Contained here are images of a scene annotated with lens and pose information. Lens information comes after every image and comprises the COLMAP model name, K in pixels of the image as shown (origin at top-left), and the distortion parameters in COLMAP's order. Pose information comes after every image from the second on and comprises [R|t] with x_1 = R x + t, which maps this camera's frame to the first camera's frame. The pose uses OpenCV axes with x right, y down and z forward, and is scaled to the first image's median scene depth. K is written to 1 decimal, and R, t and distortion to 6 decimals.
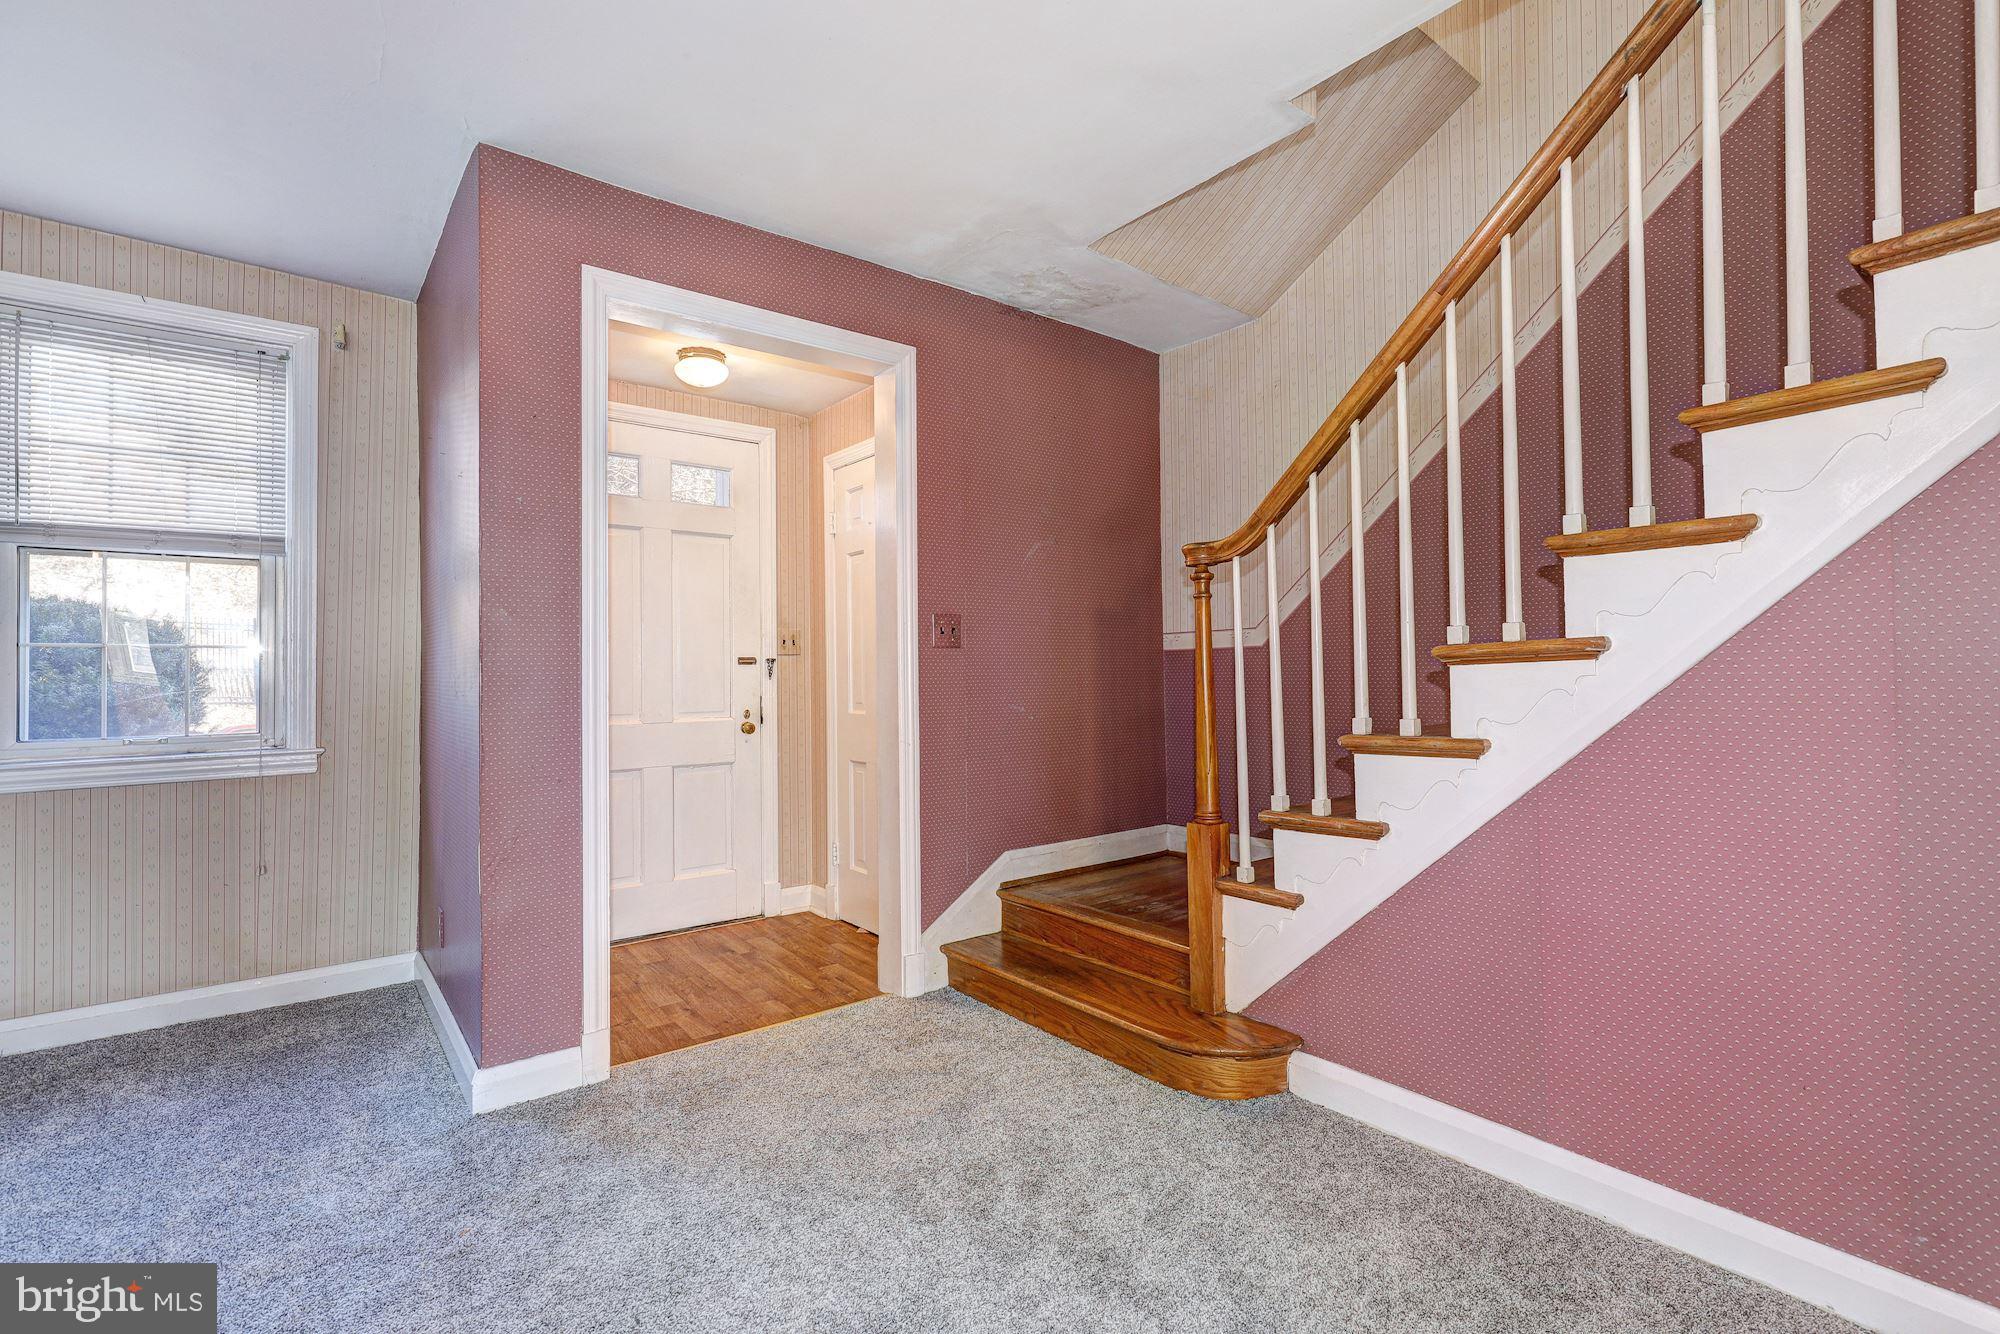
lens RADIAL K [[892.1, 0, 1000.1], [0, 892.1, 664.9], [0, 0, 1]] dist [0.002356, 0.000266]
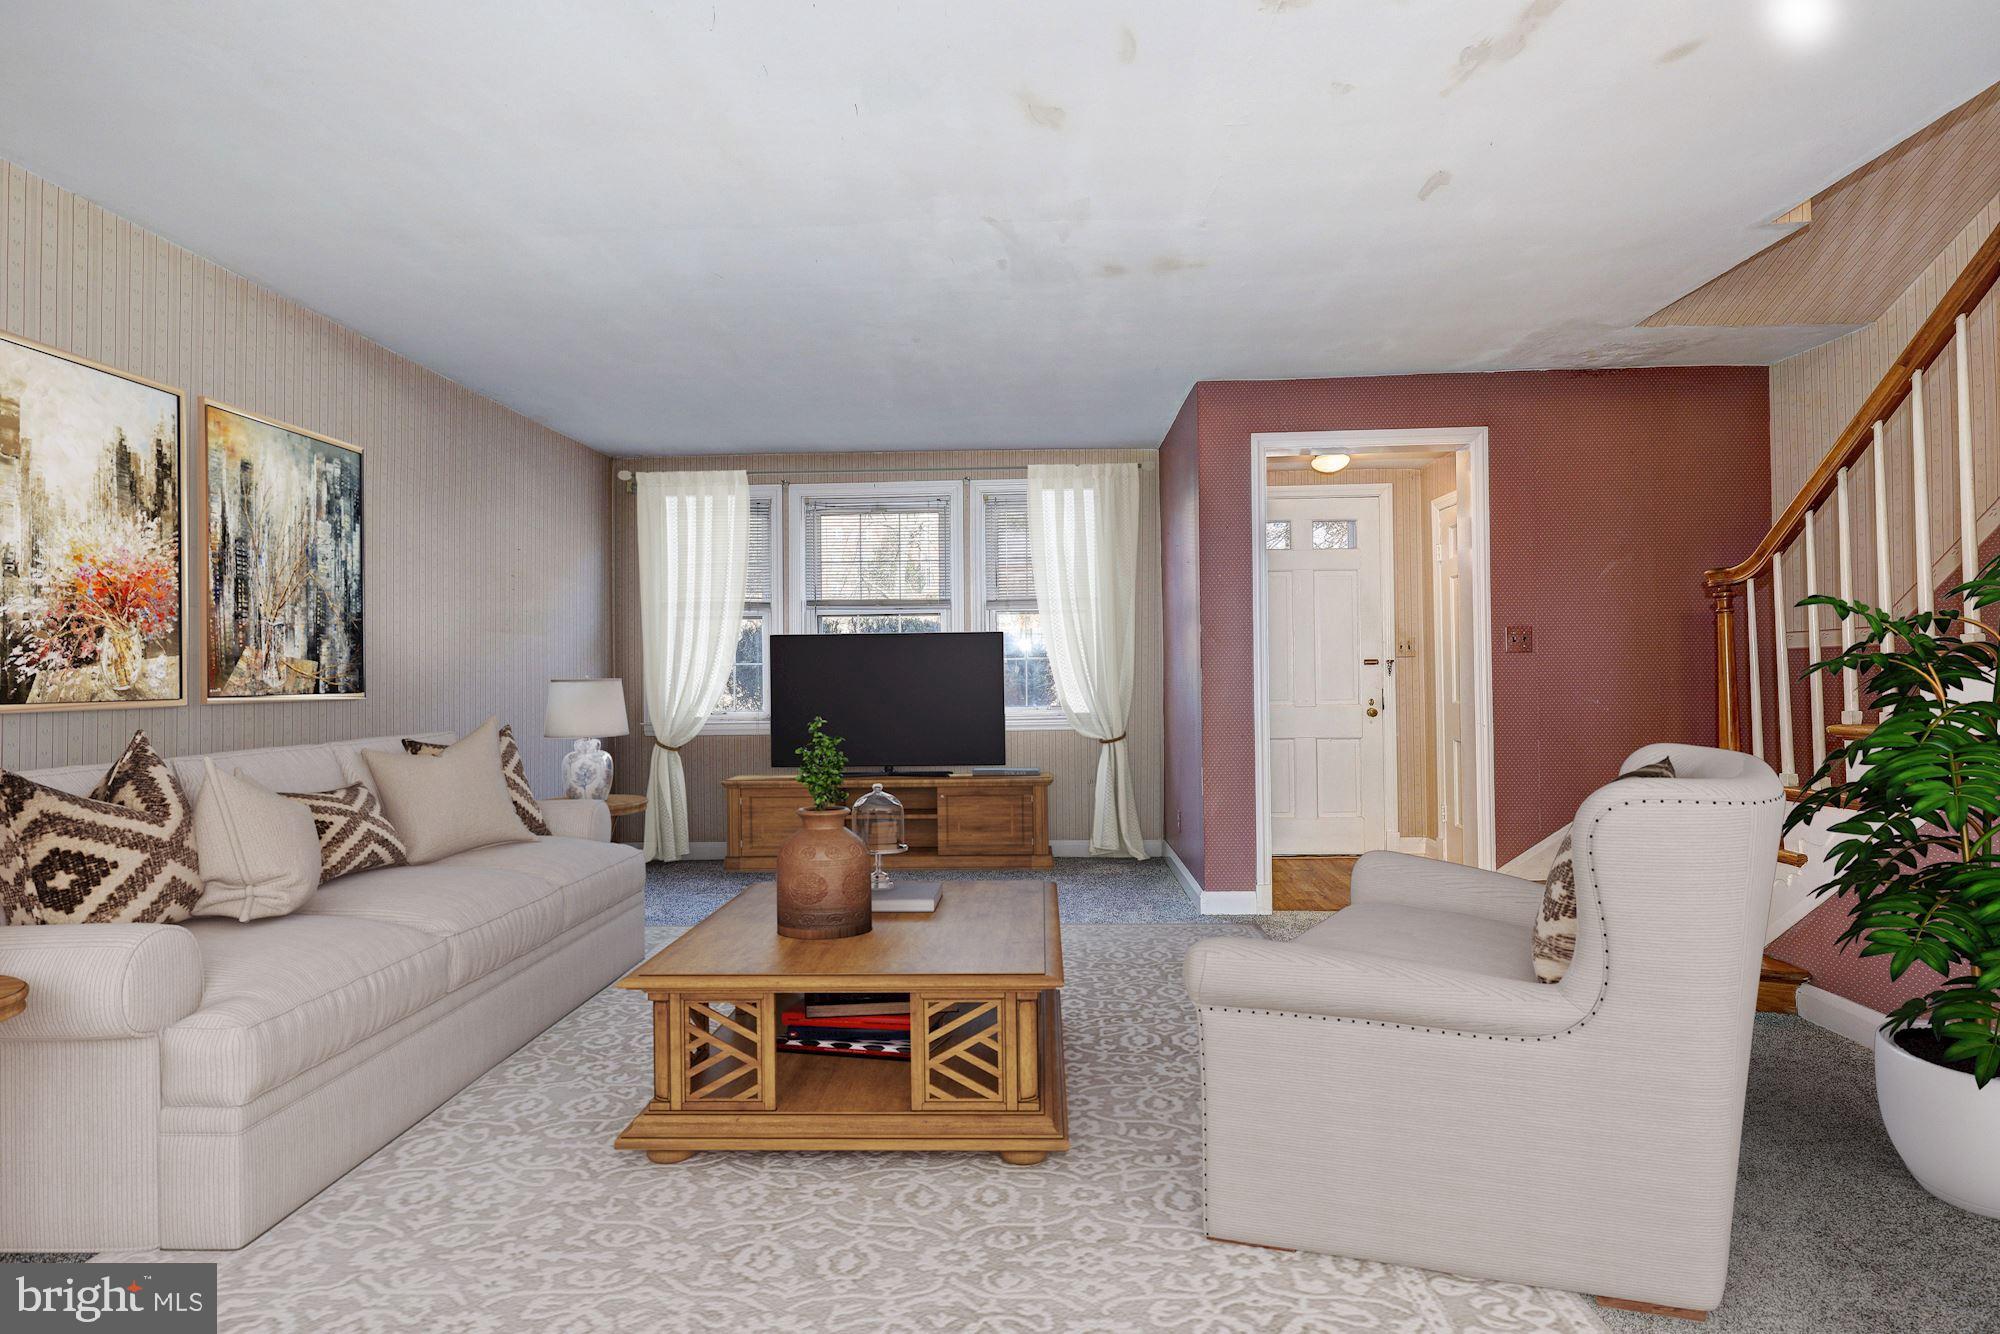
lens RADIAL K [[892.1, 0, 1018.4], [0, 892.1, 663.4], [0, 0, 1]] dist [0.002356, 0.000266]
pose [[0.765203, -0.006866, -0.643752, 0.262068], [0.011517, 0.999929, 0.003025, -0.018878], [0.643686, -0.009728, 0.765228, -0.546307]]
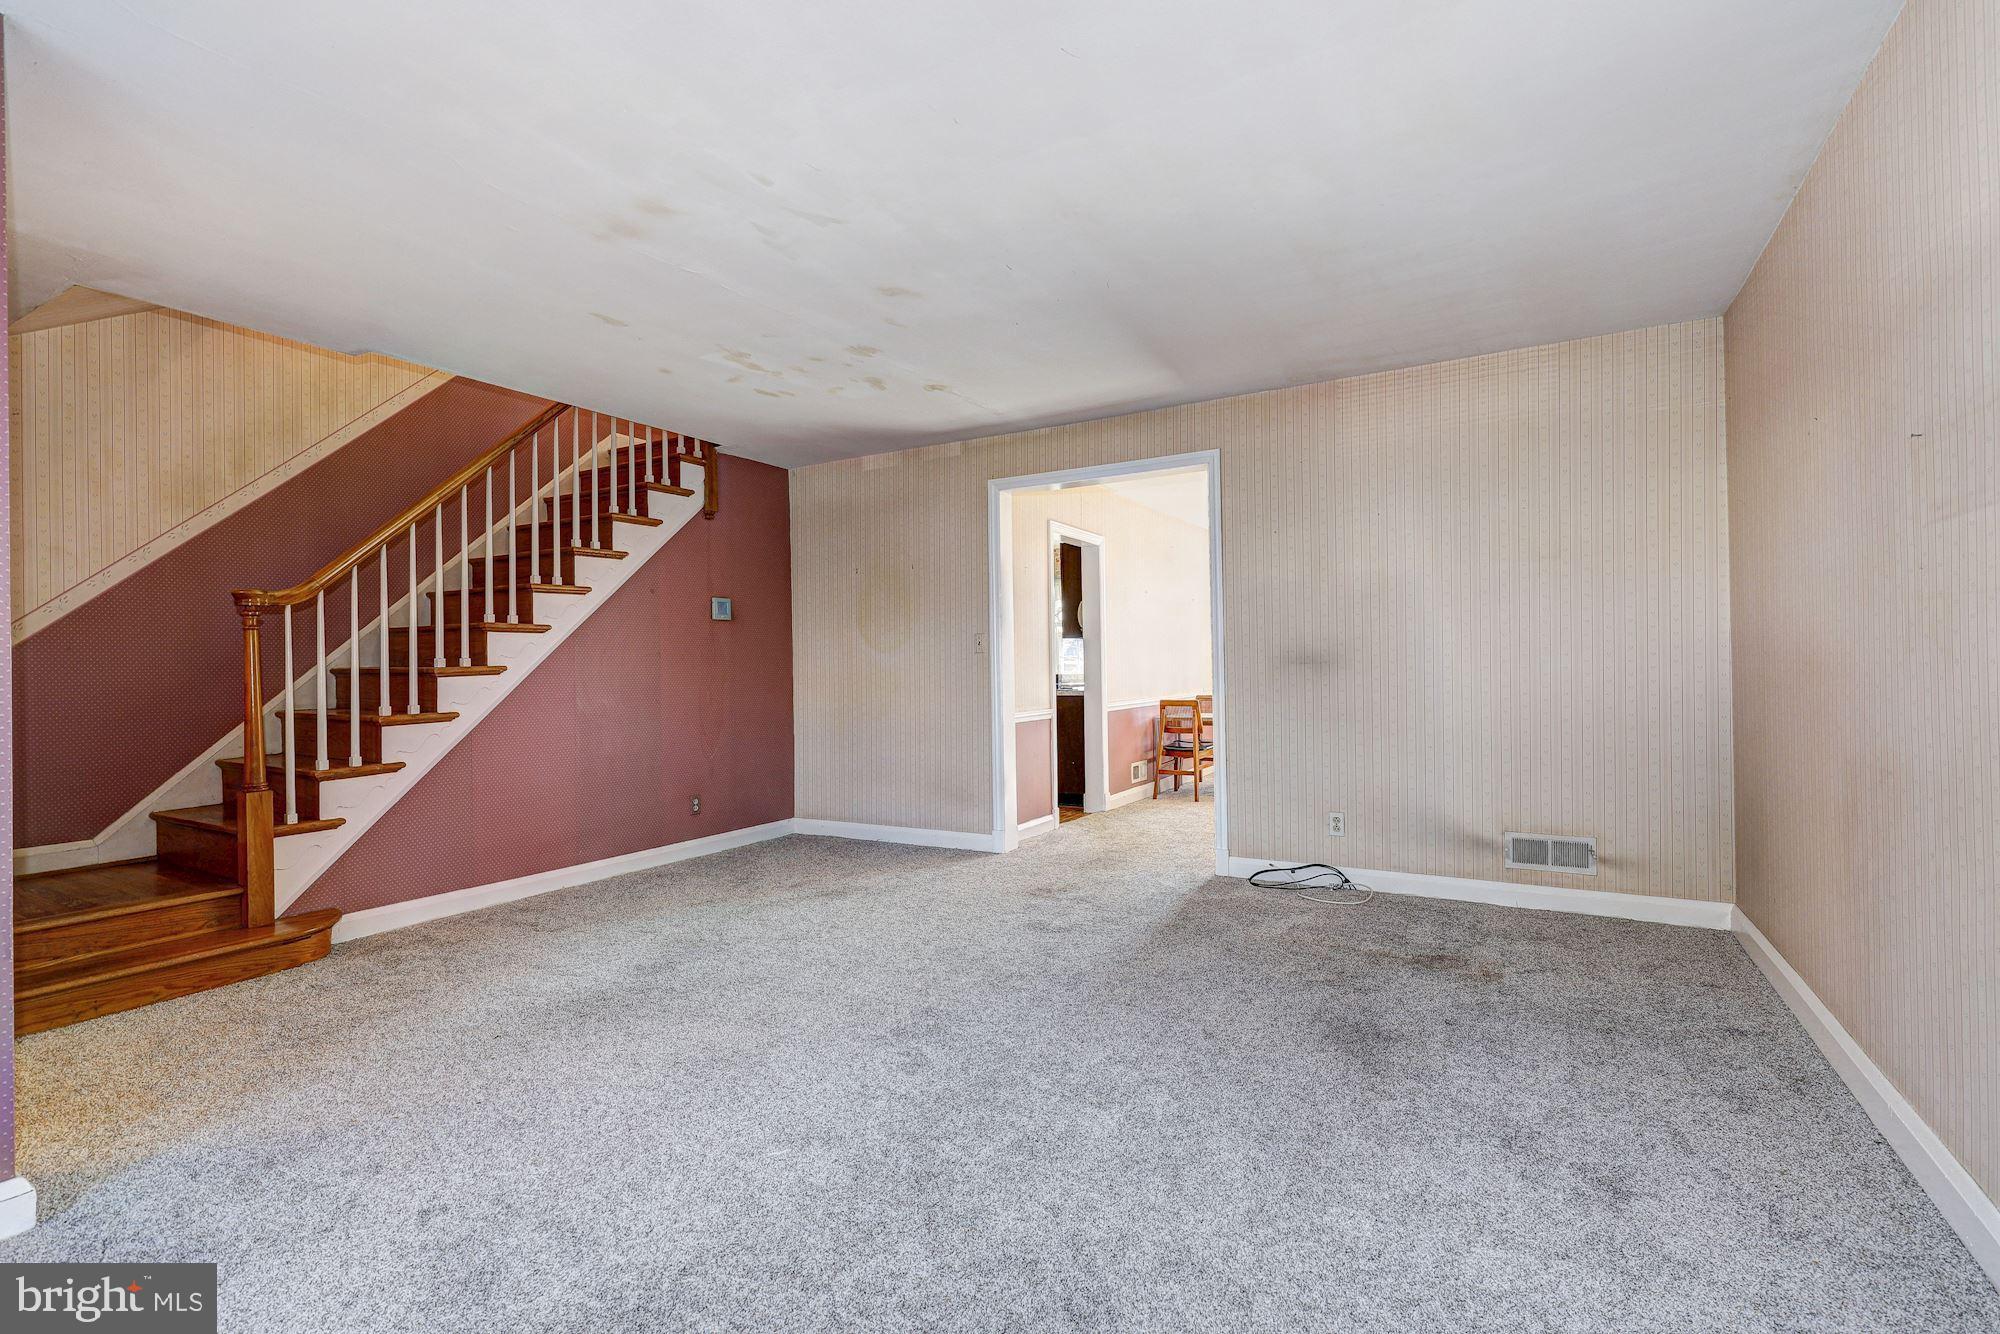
lens RADIAL K [[892.1, 0, 1009.9], [0, 892.1, 663.4], [0, 0, 1]] dist [0.002356, 0.000266]
pose [[-0.361962, 0.017607, 0.932026, -1.425840], [0.006468, 0.999845, -0.016376, 0.008230], [-0.932170, 0.000101, -0.362020, 0.392401]]
